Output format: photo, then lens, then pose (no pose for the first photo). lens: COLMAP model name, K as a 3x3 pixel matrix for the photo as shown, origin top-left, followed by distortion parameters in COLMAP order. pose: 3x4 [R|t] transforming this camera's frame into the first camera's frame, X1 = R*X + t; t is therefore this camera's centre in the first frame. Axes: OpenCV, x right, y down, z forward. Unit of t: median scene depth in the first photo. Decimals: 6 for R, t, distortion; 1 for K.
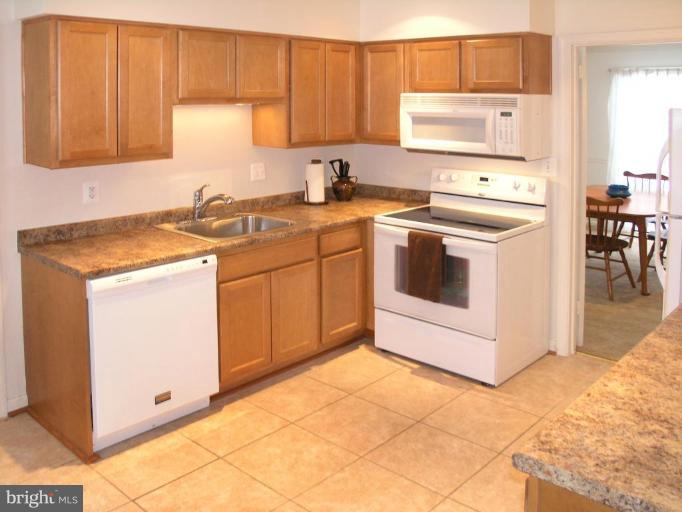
lens RADIAL K [[609.8, 0, 340.9], [0, 609.8, 282.2], [0, 0, 1]] dist [-0.060323, -0.006337]
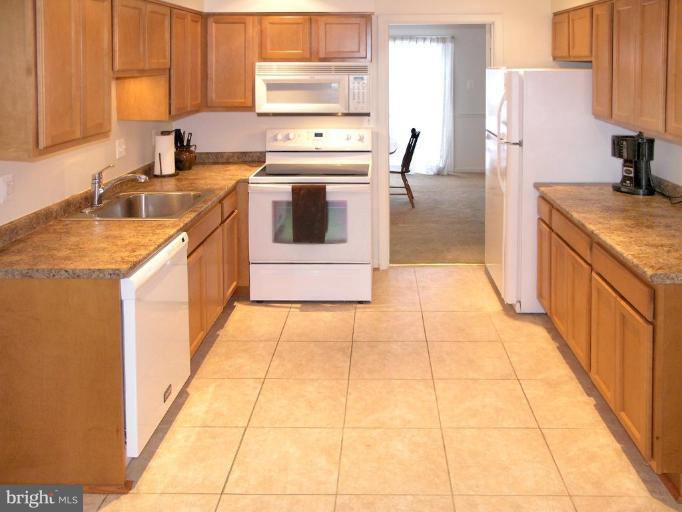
lens RADIAL K [[615.6, 0, 342.3], [0, 615.6, 255.6], [0, 0, 1]] dist [-0.011069, -0.000502]
pose [[0.760815, -0.206070, 0.615383, -0.524083], [0.195247, 0.976996, 0.085772, -0.035946], [-0.618902, 0.054895, 0.783547, 0.053721]]
